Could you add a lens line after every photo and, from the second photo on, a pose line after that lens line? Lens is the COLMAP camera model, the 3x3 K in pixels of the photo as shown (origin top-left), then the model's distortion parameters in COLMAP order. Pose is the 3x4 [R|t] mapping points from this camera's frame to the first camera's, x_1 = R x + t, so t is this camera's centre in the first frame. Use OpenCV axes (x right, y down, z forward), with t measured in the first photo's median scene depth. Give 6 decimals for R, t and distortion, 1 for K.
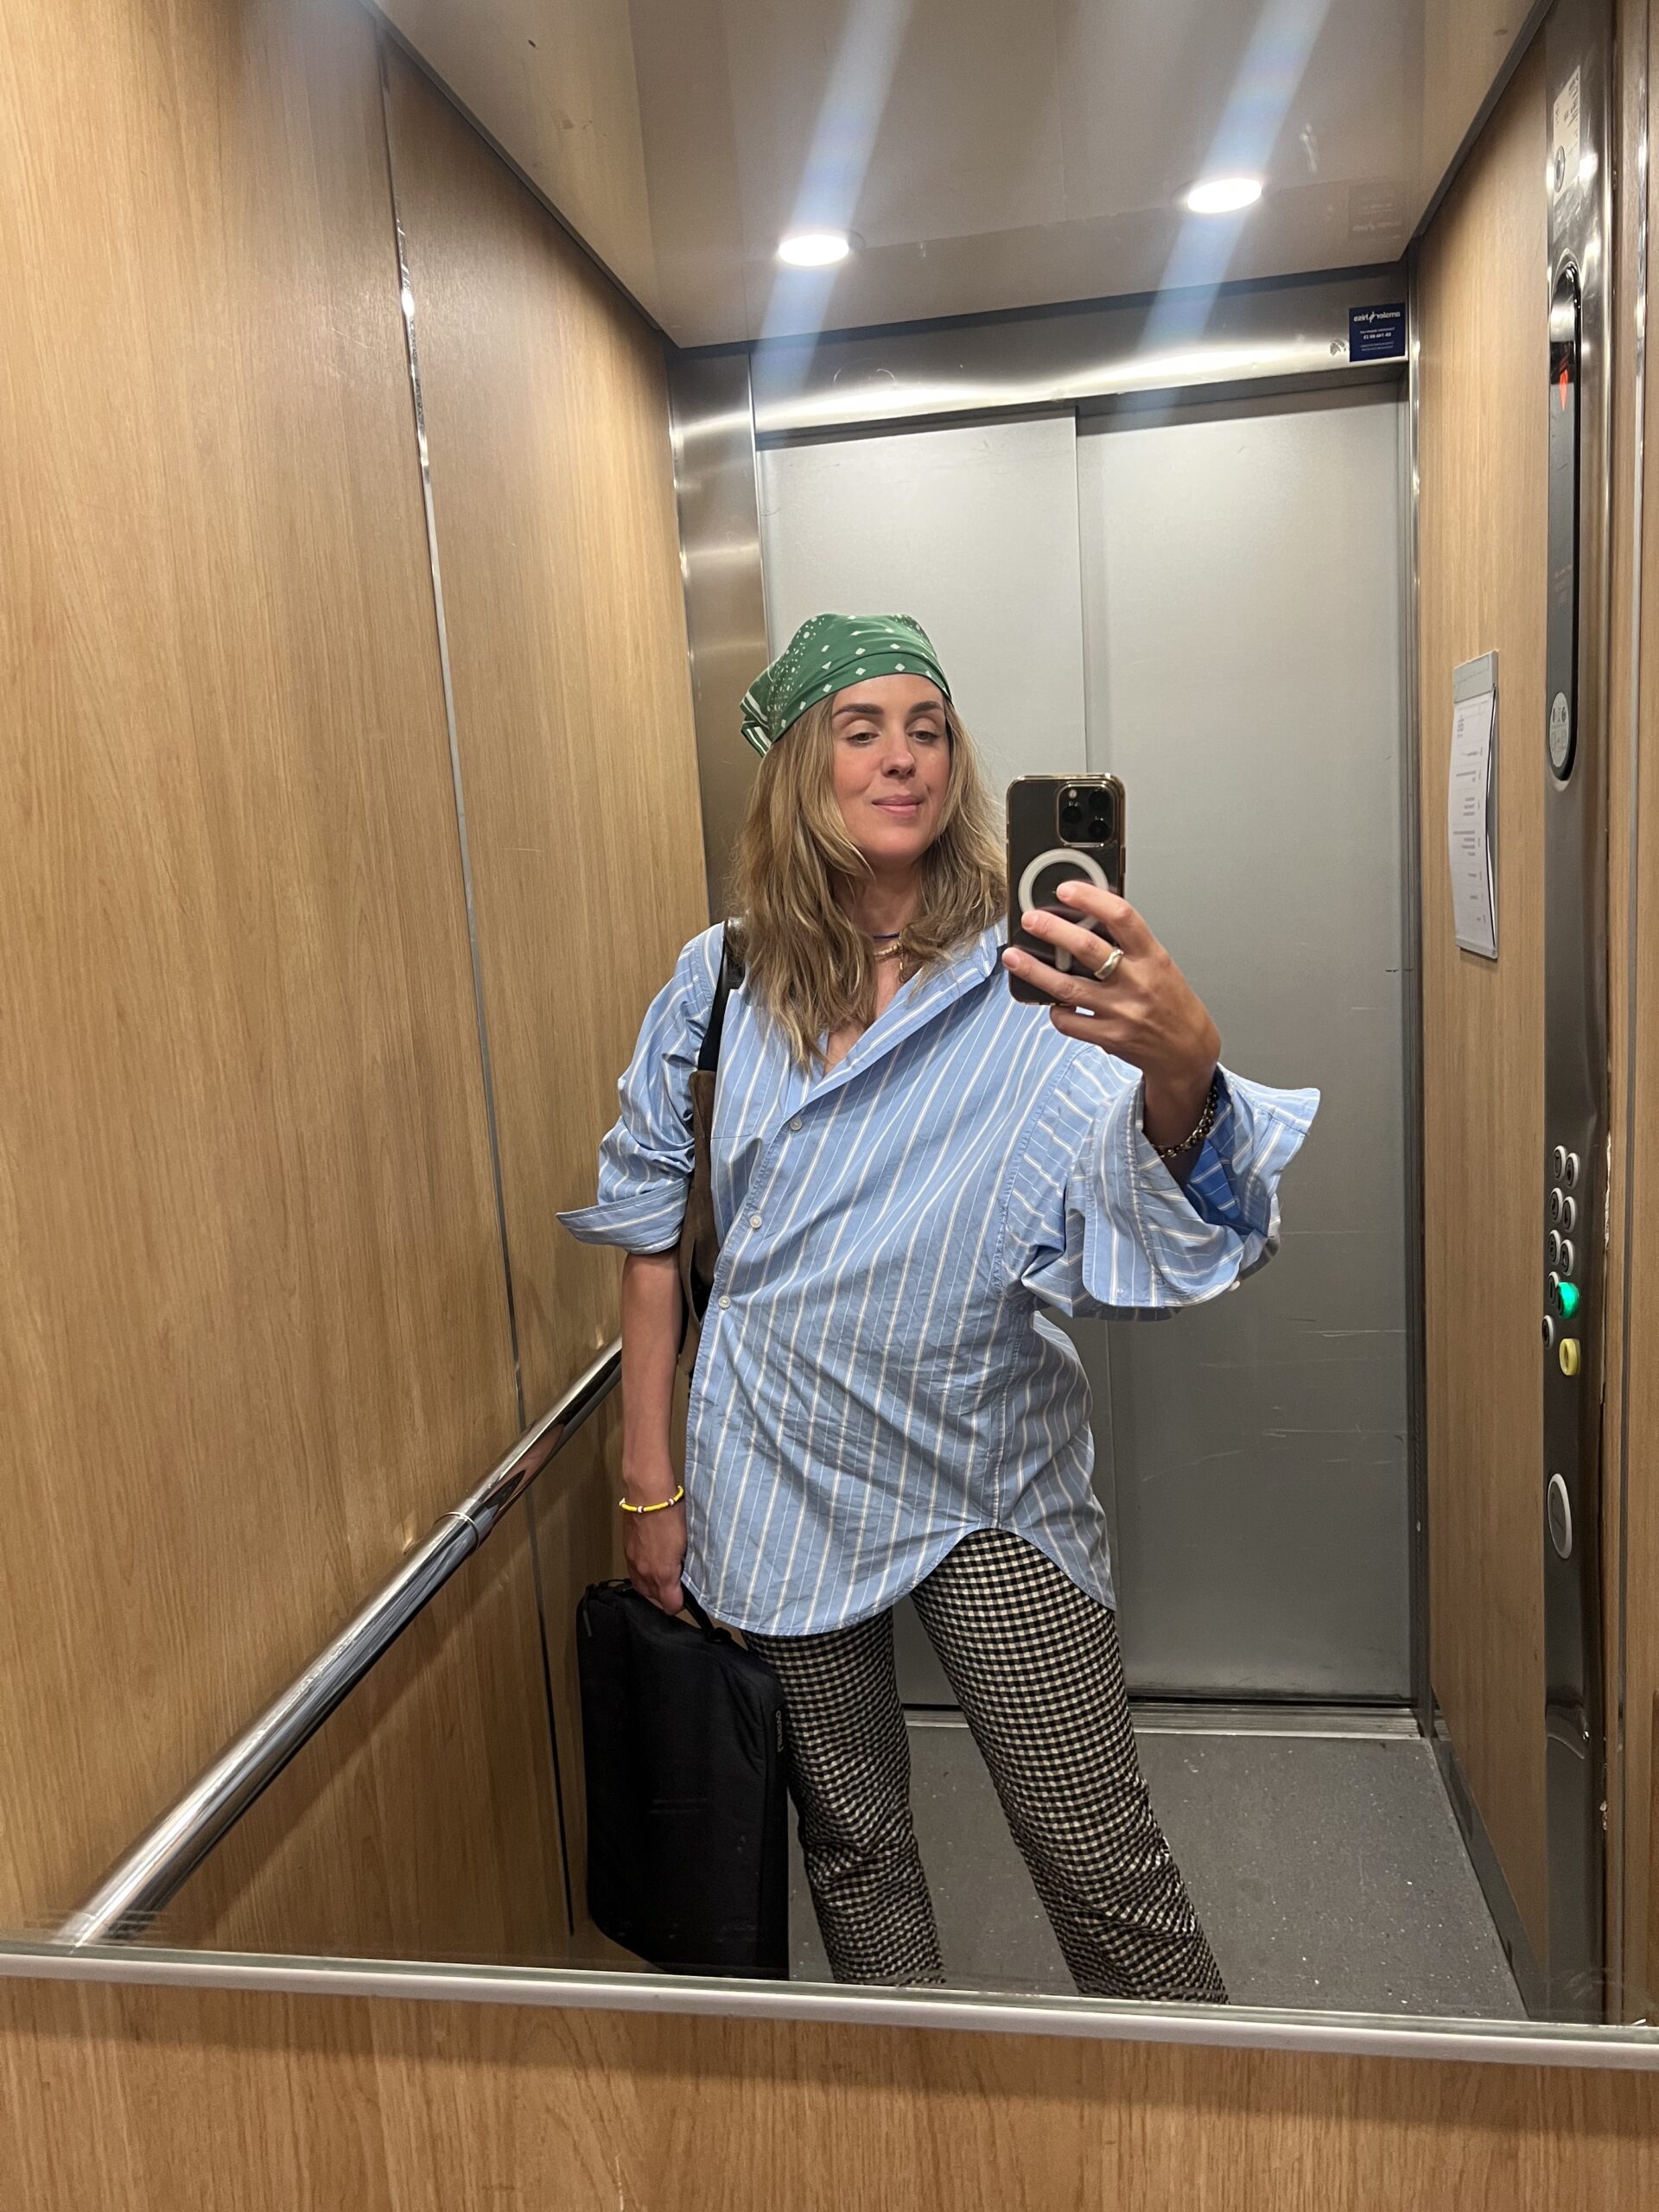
lens RADIAL K [[1658.7, 0, 831.8], [0, 1658.7, 1109.3], [0, 0, 1]] dist [0.027894, -0.033430]
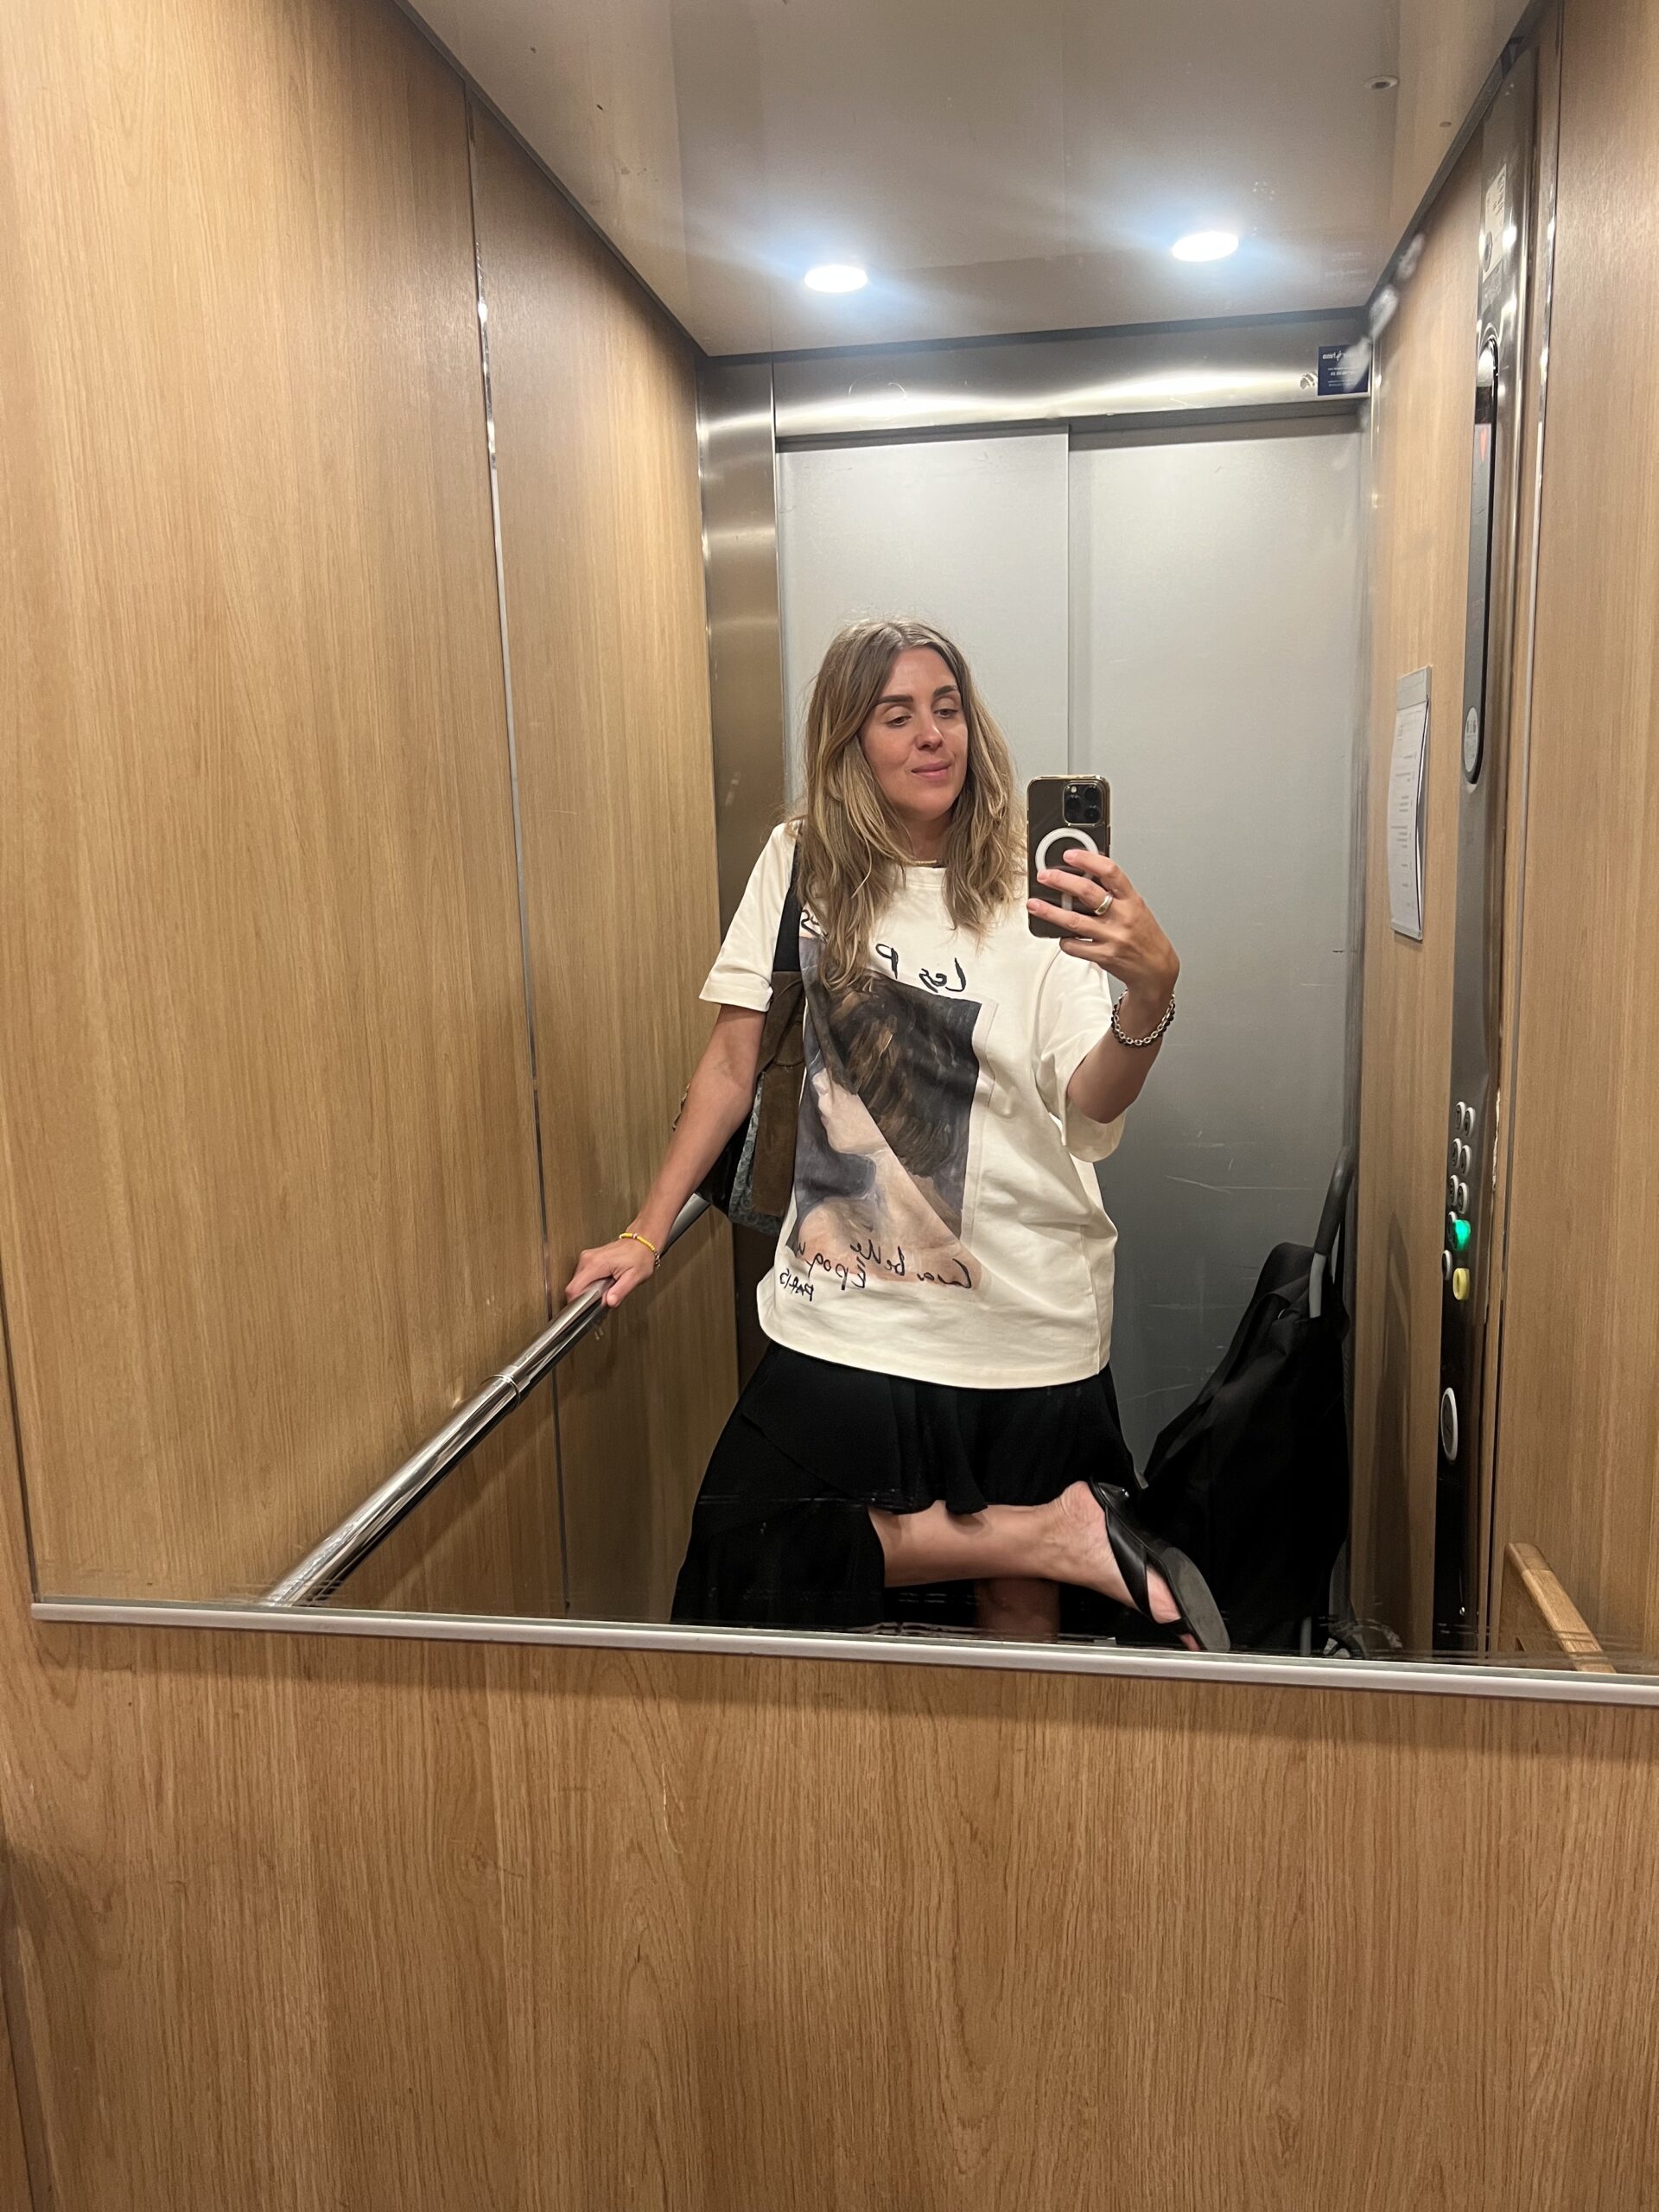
lens RADIAL K [[1658.7, 0, 836.9], [0, 1658.7, 1120.1], [0, 0, 1]] dist [0.027894, -0.033430]
pose [[0.999373, 0.032626, 0.013778, -0.010055], [-0.032894, 0.999264, 0.019725, 0.030361], [-0.013124, -0.020166, 0.999711, -0.167947]]
